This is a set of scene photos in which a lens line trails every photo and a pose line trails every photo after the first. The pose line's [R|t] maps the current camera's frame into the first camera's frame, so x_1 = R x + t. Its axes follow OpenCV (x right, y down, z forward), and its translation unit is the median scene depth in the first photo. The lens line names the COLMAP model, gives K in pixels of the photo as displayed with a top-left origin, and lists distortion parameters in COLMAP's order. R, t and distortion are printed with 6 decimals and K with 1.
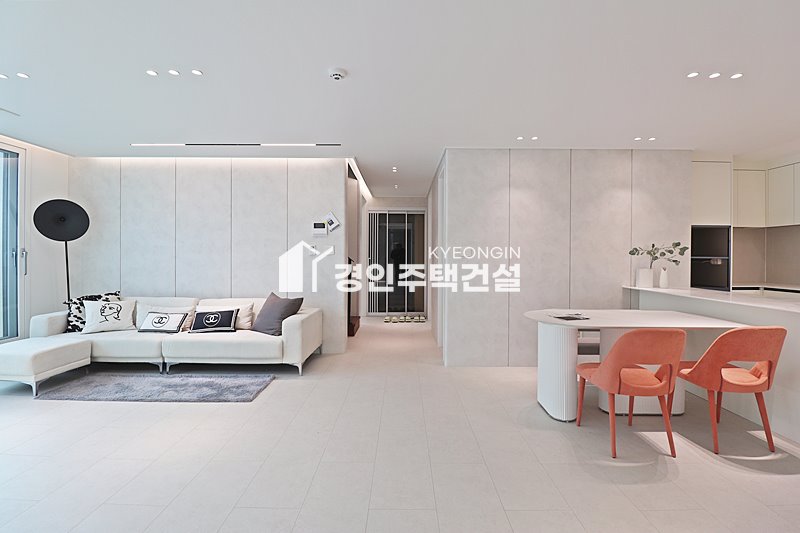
lens RADIAL K [[374.2, 0, 402.4], [0, 374.2, 258.2], [0, 0, 1]] dist [-0.009991, -0.004492]
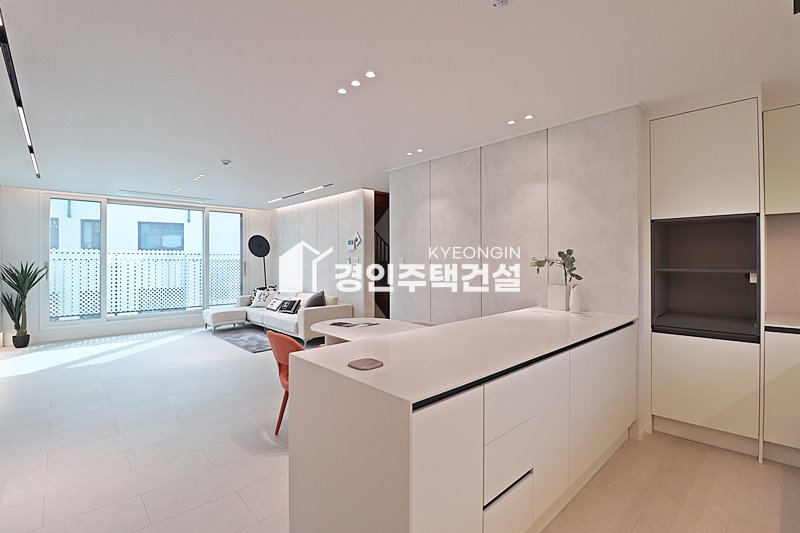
lens RADIAL K [[374.2, 0, 399.9], [0, 374.2, 260.6], [0, 0, 1]] dist [-0.009991, -0.004492]
pose [[0.685136, -0.005647, -0.728393, 0.963927], [-0.003953, 0.999926, -0.011471, -0.010243], [0.728404, 0.010739, 0.685064, 0.252543]]
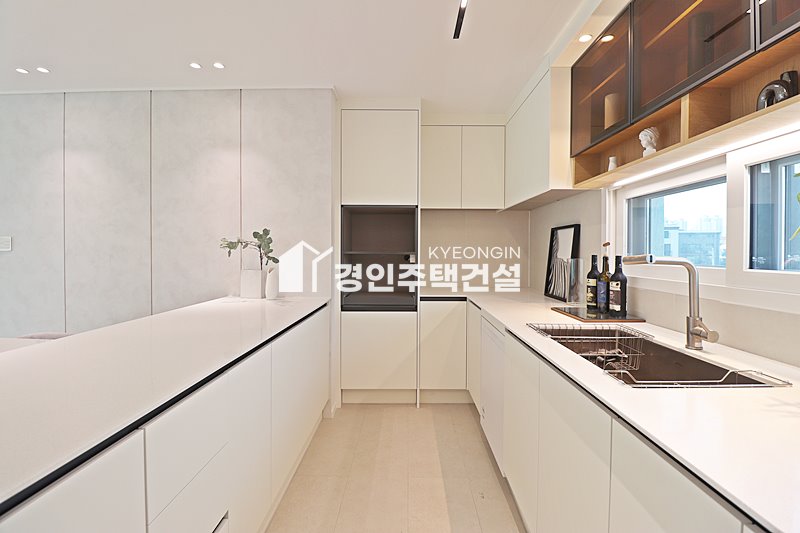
lens RADIAL K [[374.2, 0, 406.4], [0, 374.2, 259.0], [0, 0, 1]] dist [-0.009991, -0.004492]
pose [[0.999926, 0.001018, -0.012151, 0.916442], [-0.000963, 0.999989, 0.004522, 0.005915], [0.012156, -0.004510, 0.999916, 0.337446]]
